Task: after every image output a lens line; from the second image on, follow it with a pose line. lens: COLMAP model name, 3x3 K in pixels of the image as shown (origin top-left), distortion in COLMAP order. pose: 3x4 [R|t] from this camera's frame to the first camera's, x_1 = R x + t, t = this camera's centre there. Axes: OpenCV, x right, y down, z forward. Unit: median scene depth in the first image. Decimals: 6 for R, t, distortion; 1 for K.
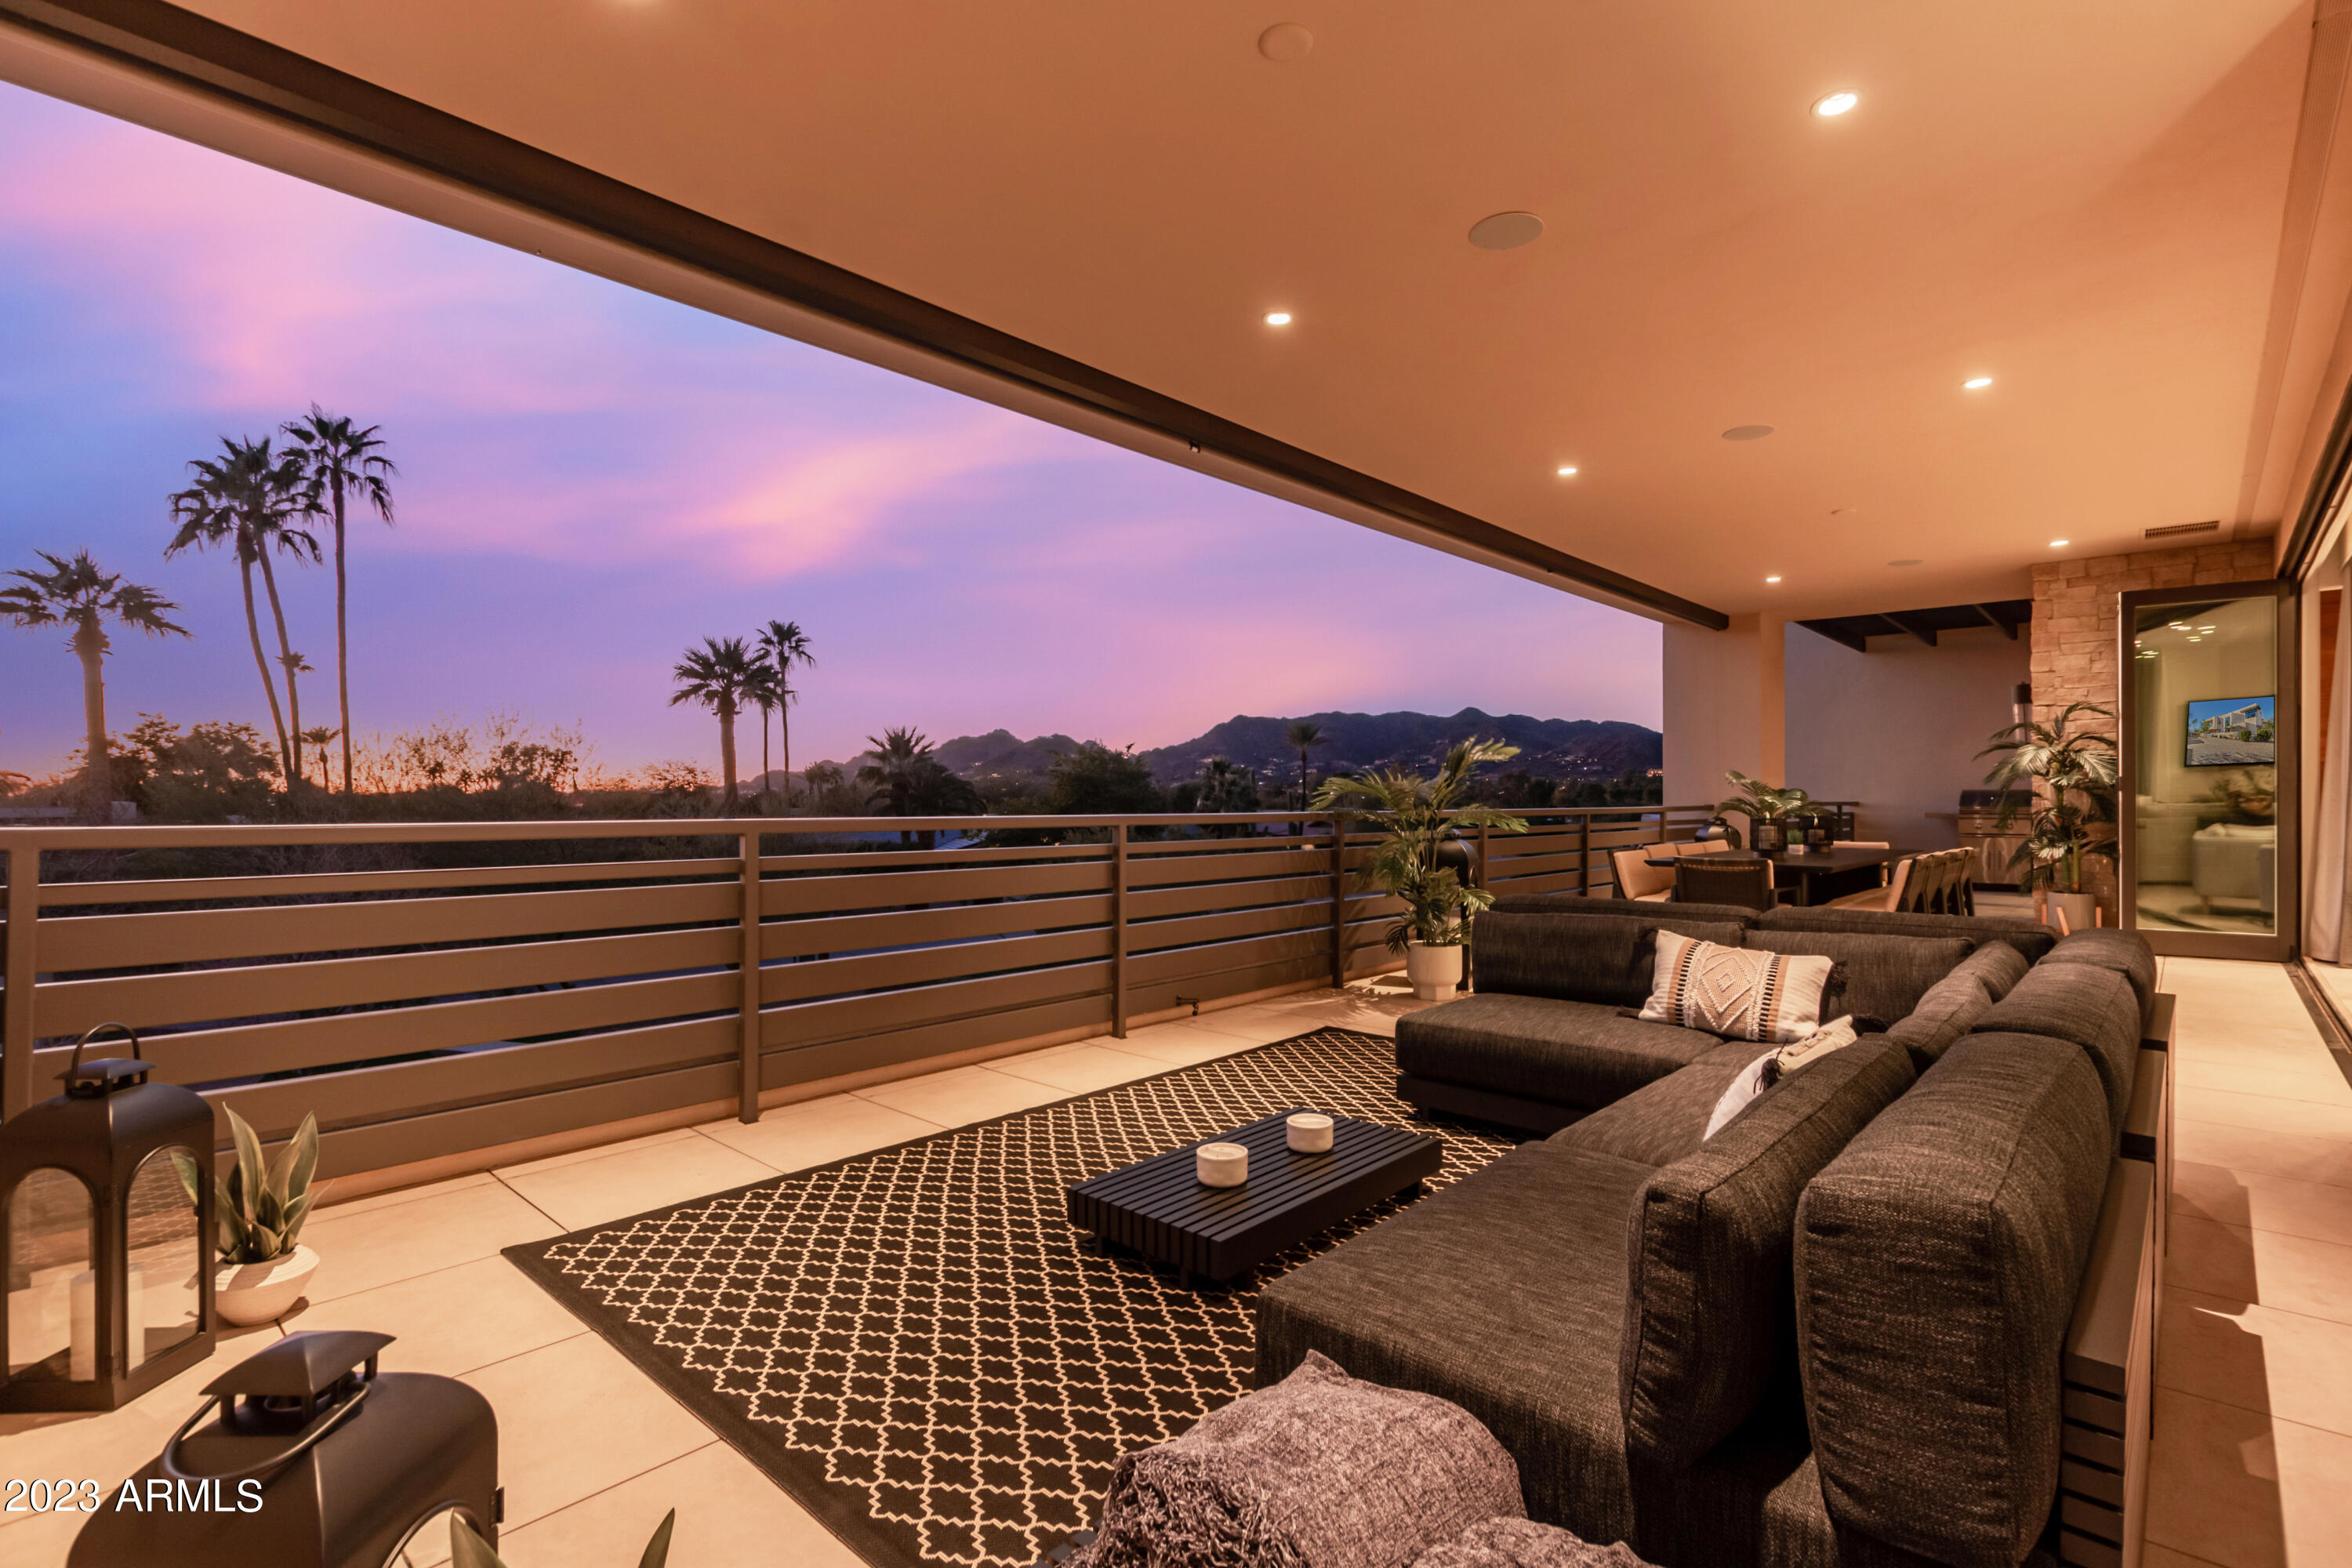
lens RADIAL K [[1079.8, 0, 1194.4], [0, 1079.8, 799.6], [0, 0, 1]] dist [0.009372, -0.002319]
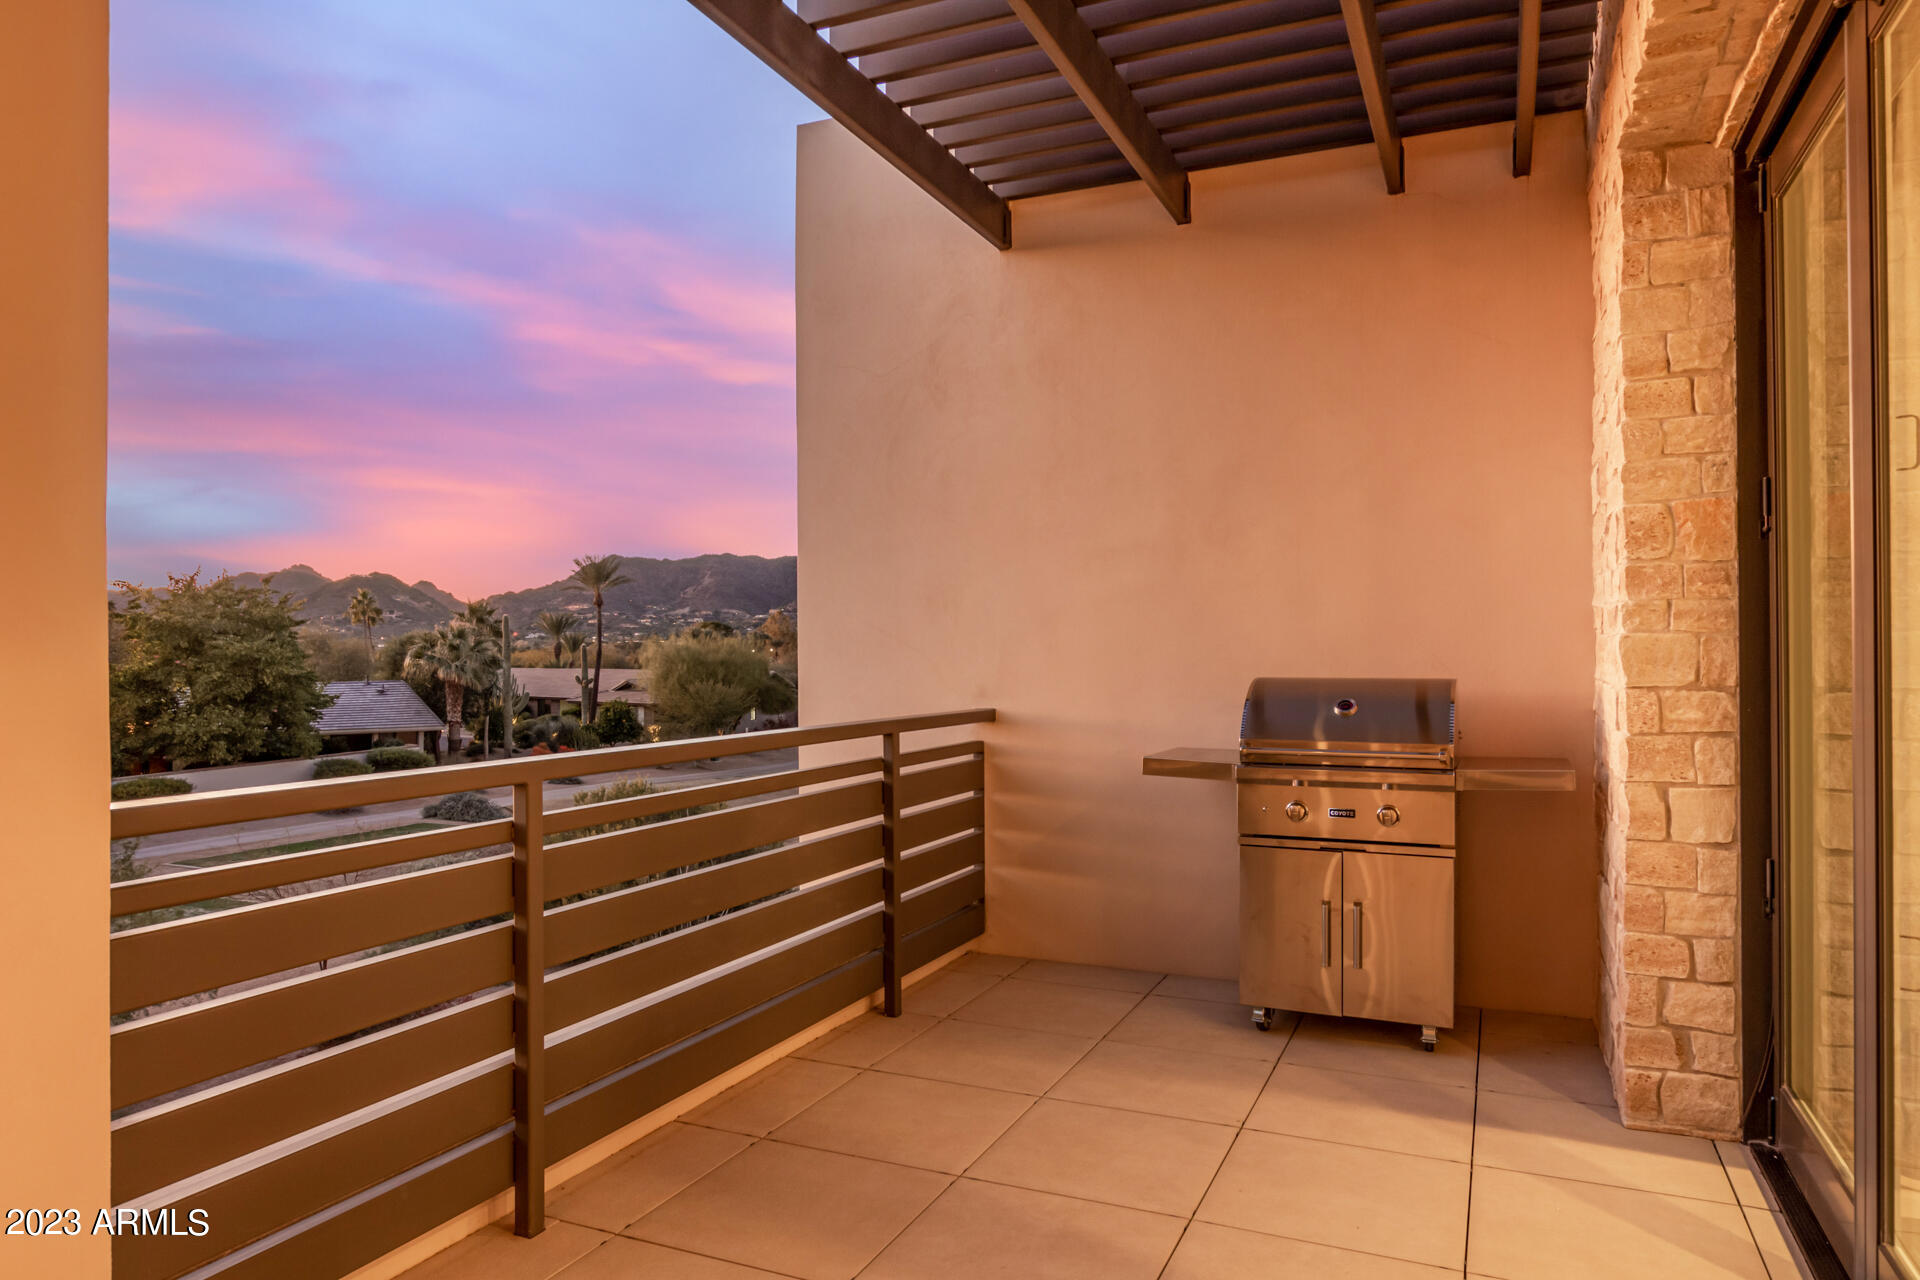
lens RADIAL K [[1251.0, 0, 956.8], [0, 1251.0, 641.2], [0, 0, 1]] dist [0.008712, -0.003488]
pose [[0.946284, 0.002691, 0.323326, 0.147987], [0.000507, 0.999952, -0.009806, -0.004562], [-0.323337, 0.009443, 0.946237, 0.199717]]
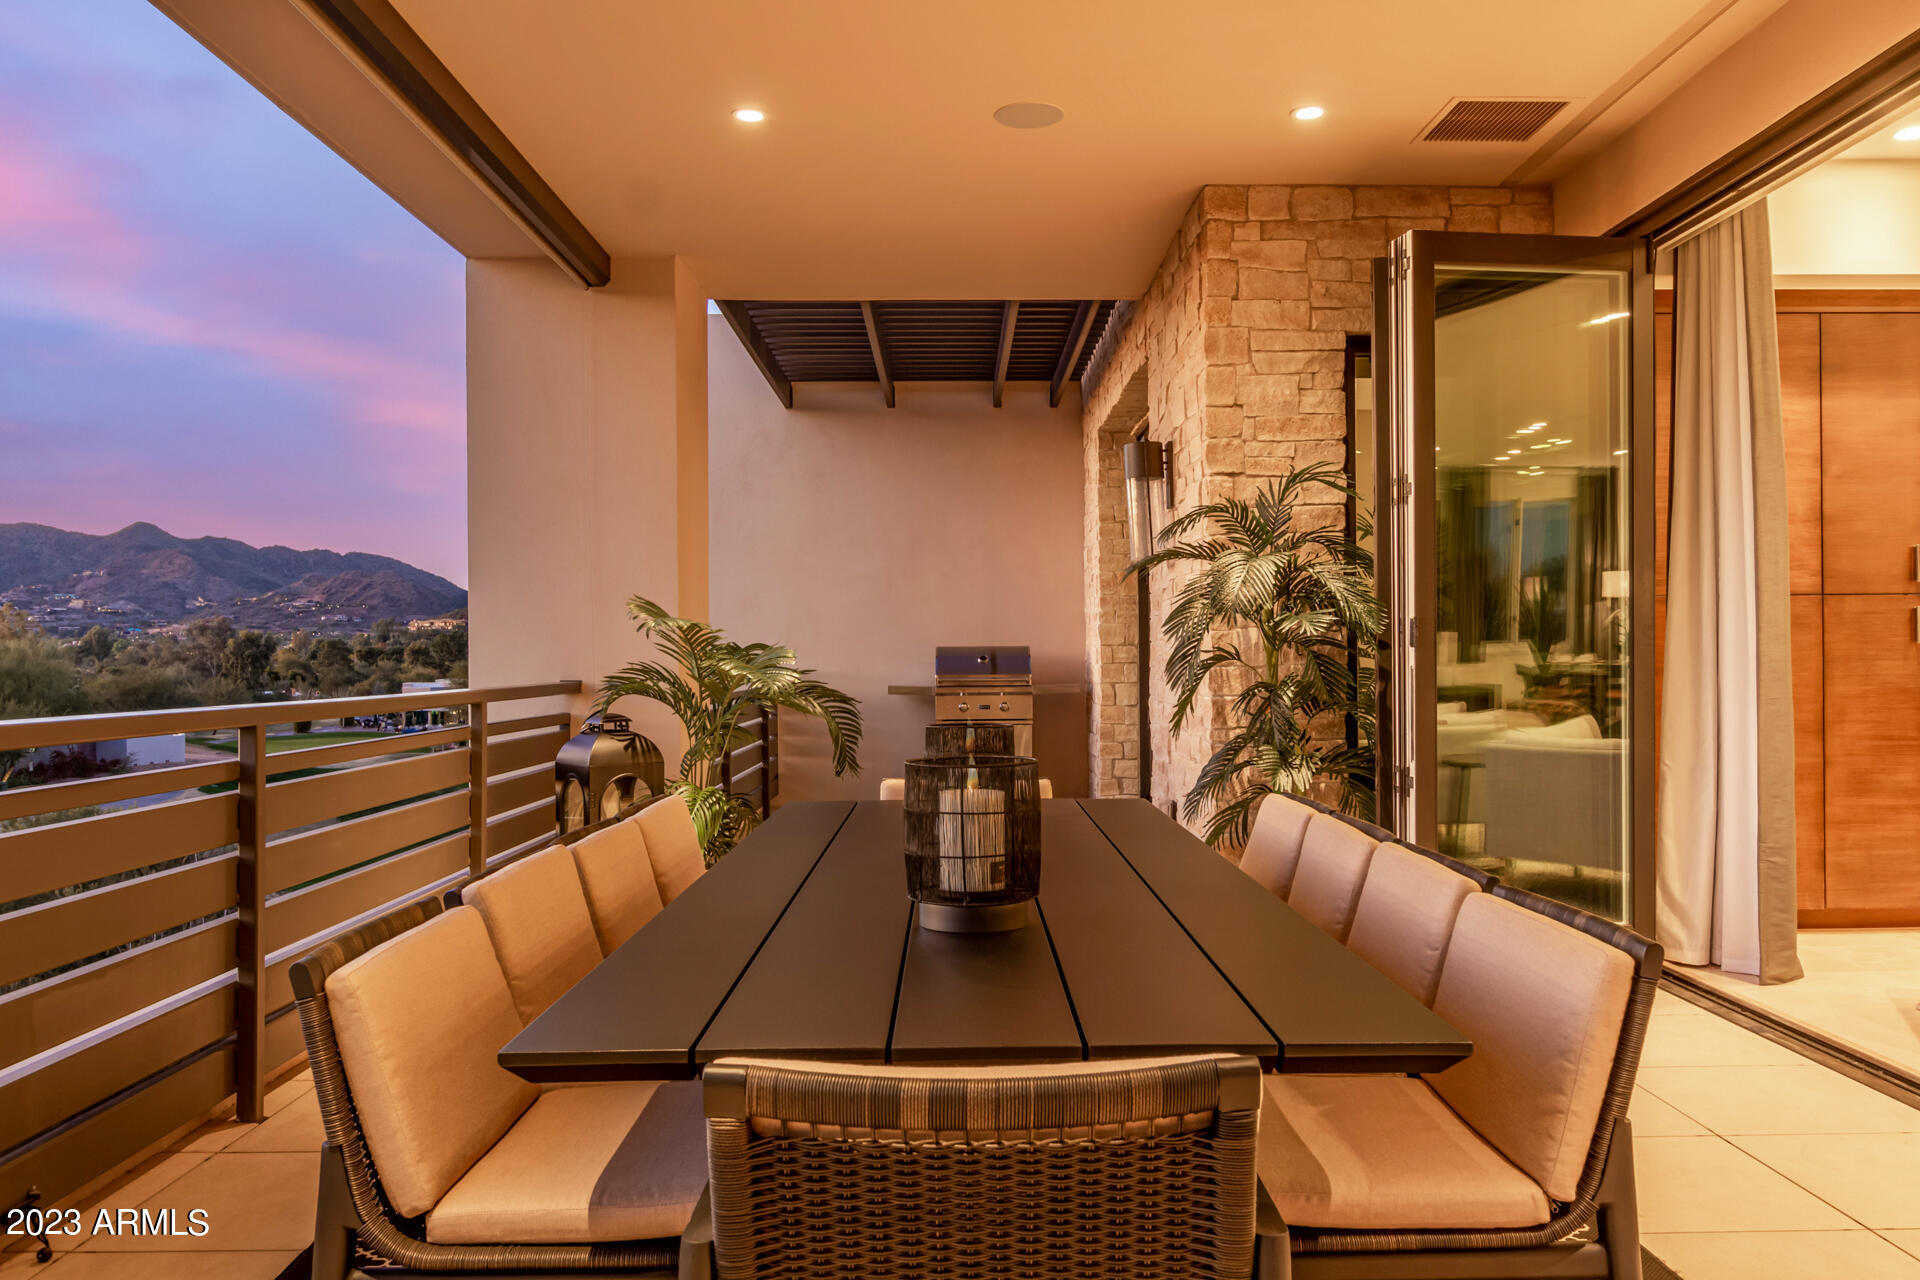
lens RADIAL K [[1512.5, 0, 965.5], [0, 1512.5, 642.2], [0, 0, 1]] dist [0.024358, -0.005371]
pose [[0.733406, 0.002268, 0.679787, 0.042179], [0.006745, 0.999921, -0.010613, -0.000751], [-0.679758, 0.012369, 0.733332, 0.106155]]
